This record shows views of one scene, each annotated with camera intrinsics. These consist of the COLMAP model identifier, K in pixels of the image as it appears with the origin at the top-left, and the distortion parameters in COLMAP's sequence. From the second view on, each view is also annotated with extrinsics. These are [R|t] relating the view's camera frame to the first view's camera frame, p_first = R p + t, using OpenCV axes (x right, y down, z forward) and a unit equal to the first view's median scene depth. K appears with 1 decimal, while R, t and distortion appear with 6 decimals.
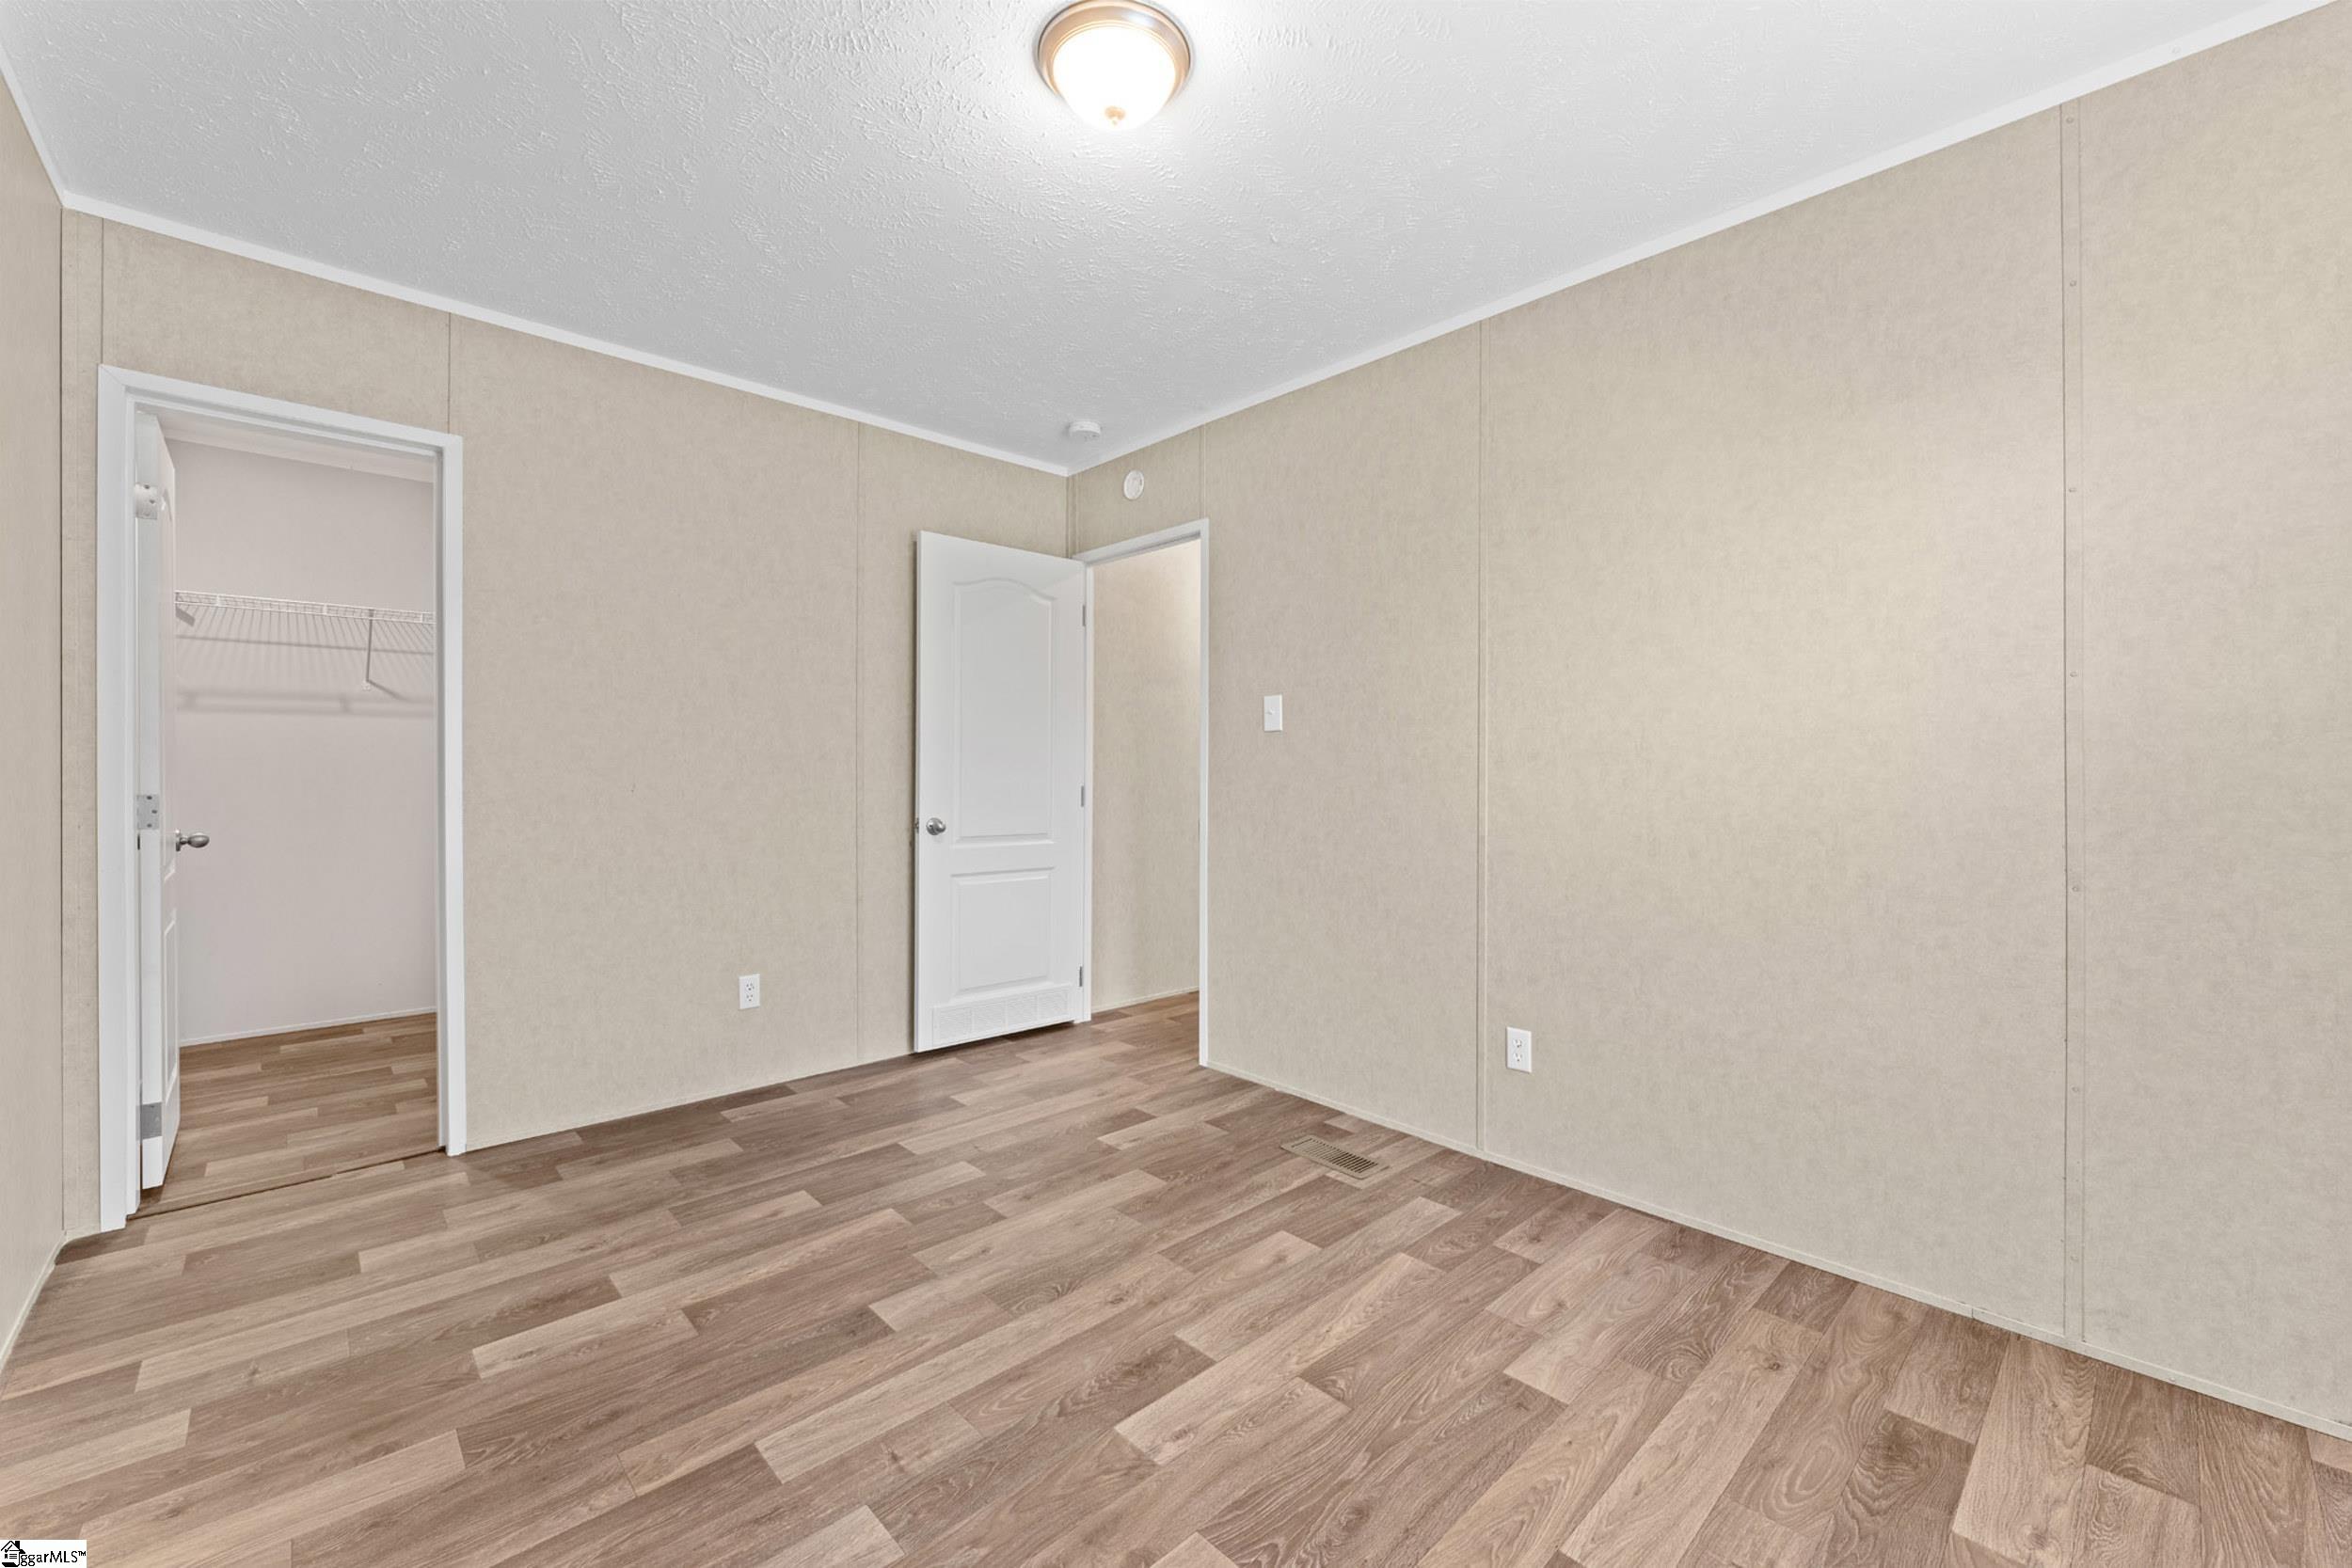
lens RADIAL K [[940.1, 0, 1186.8], [0, 940.1, 779.9], [0, 0, 1]] dist [0.004158, -0.000182]
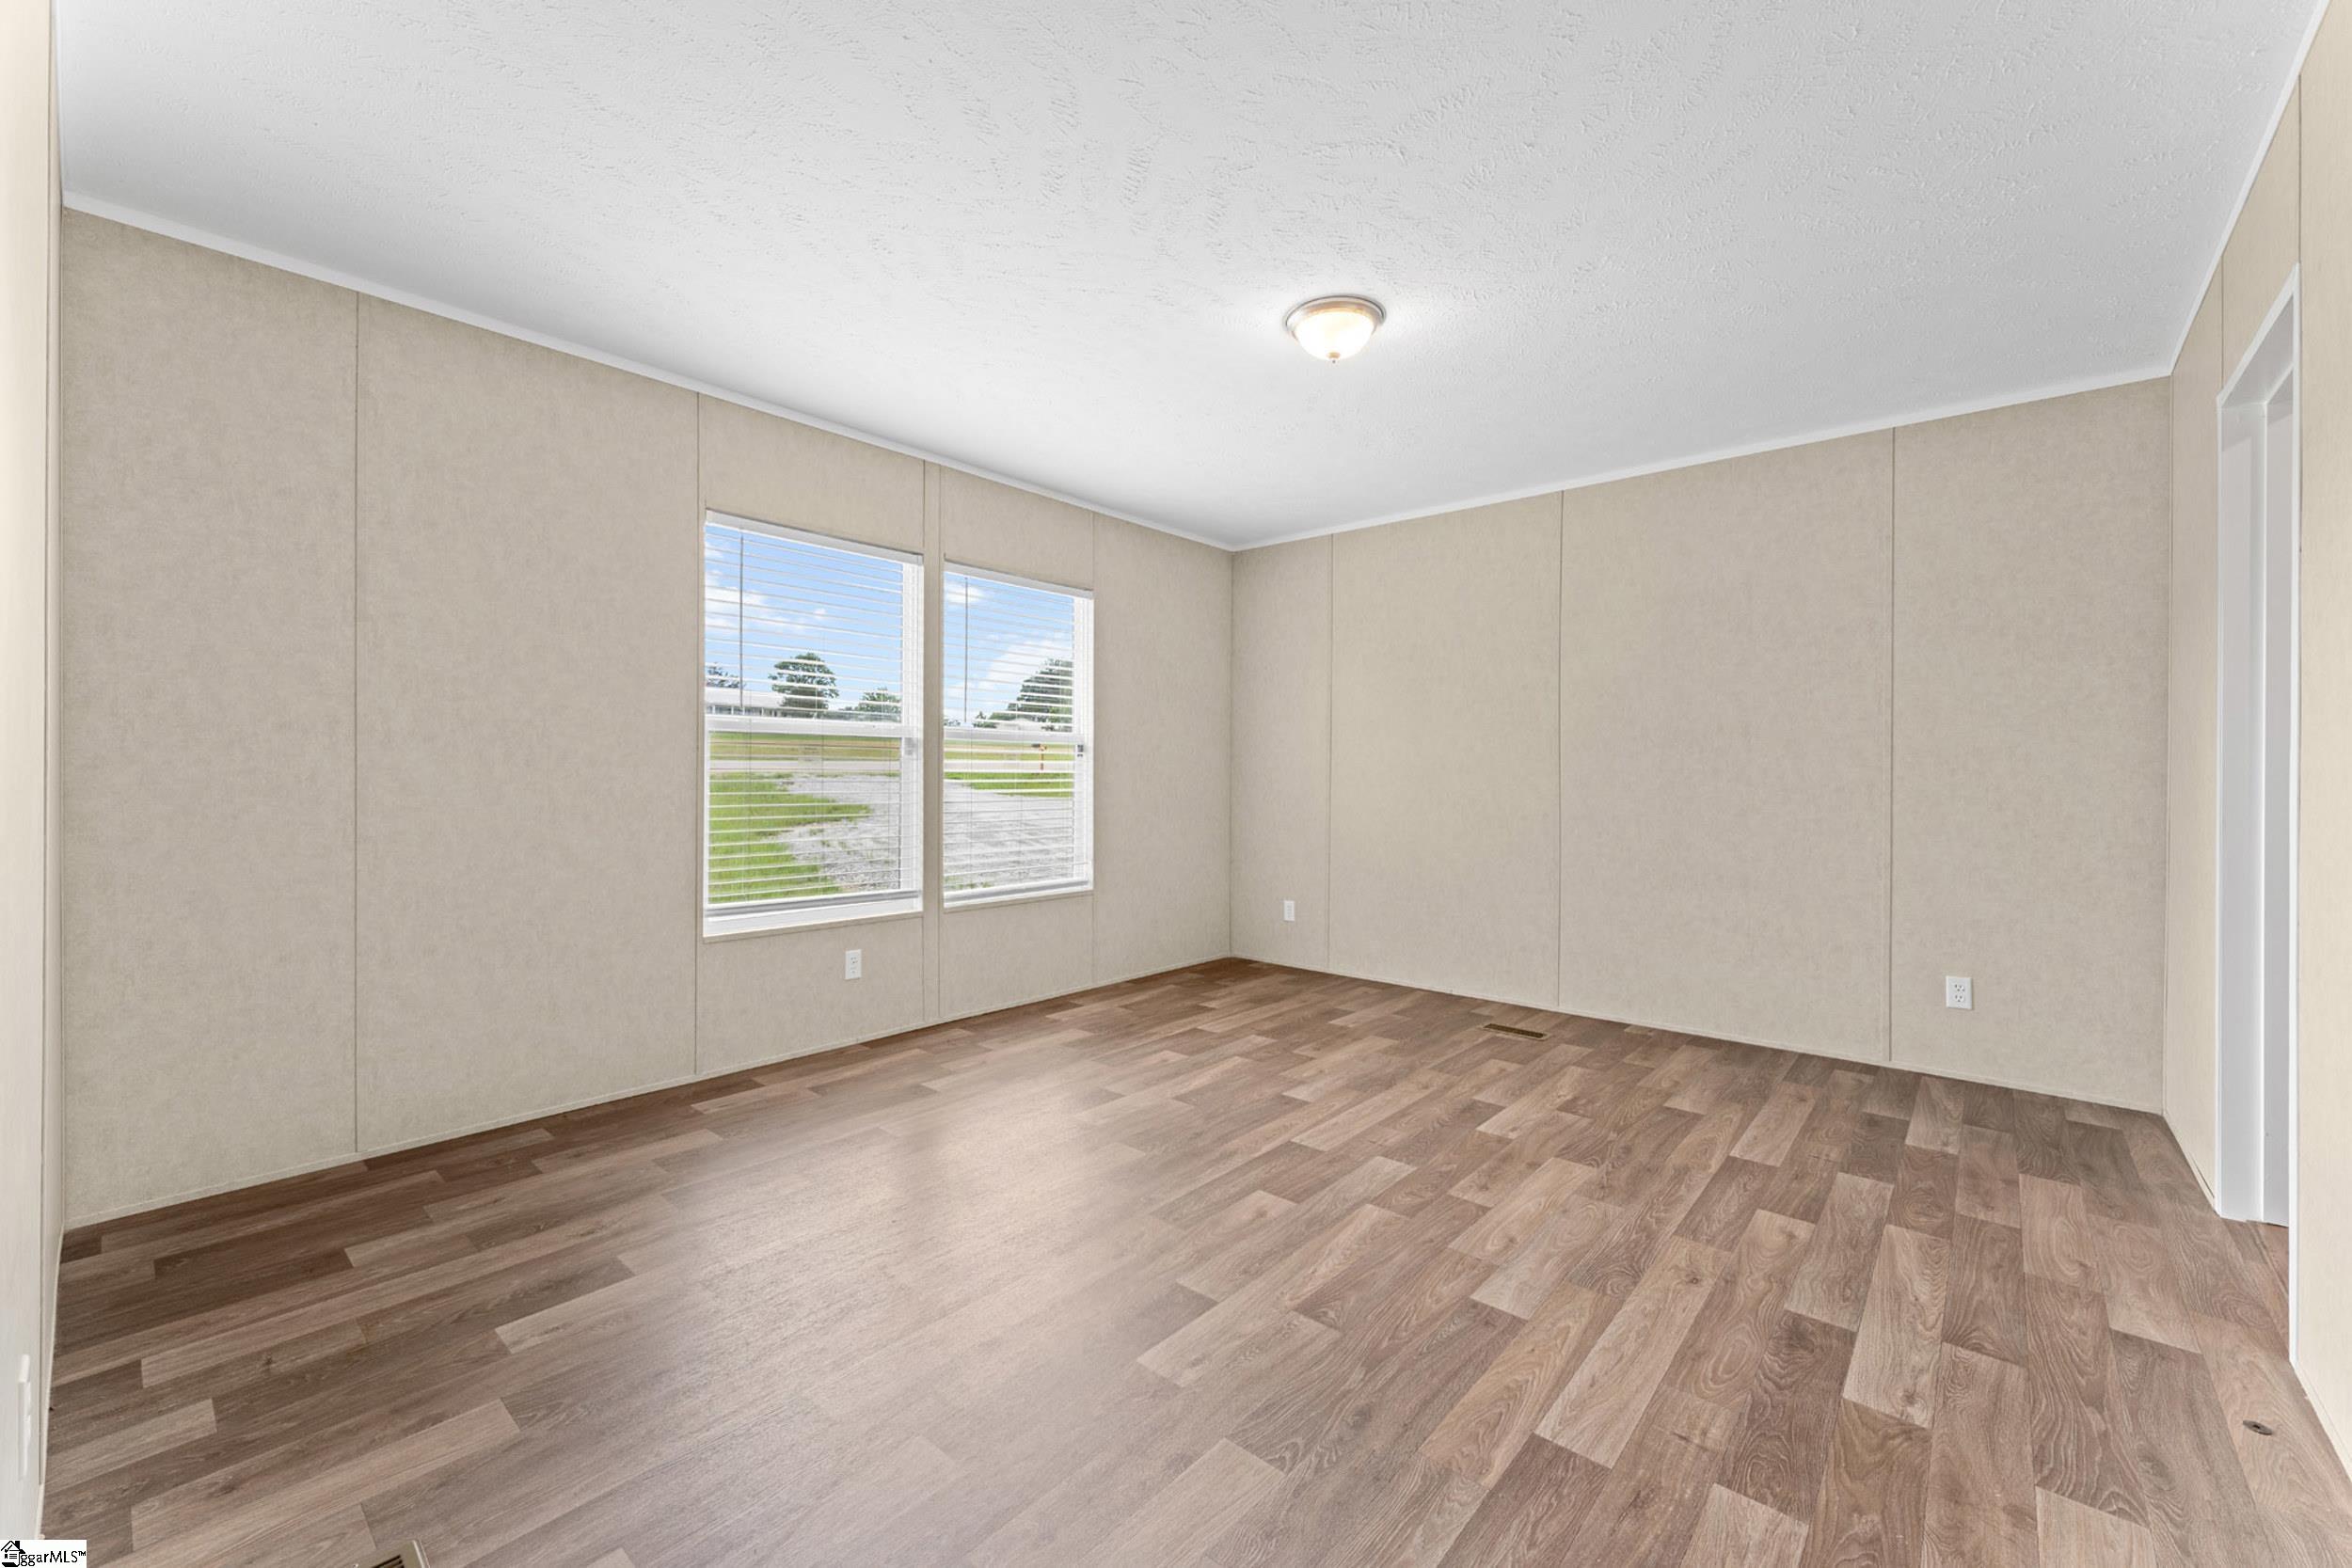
lens RADIAL K [[925.4, 0, 1180.1], [0, 925.4, 746.5], [0, 0, 1]] dist [-0.001740, 0.000317]
pose [[0.996204, 0.002624, 0.087008, -0.109149], [0.000376, 0.999406, -0.034447, 0.000631], [-0.087046, 0.034349, 0.995612, -0.103468]]
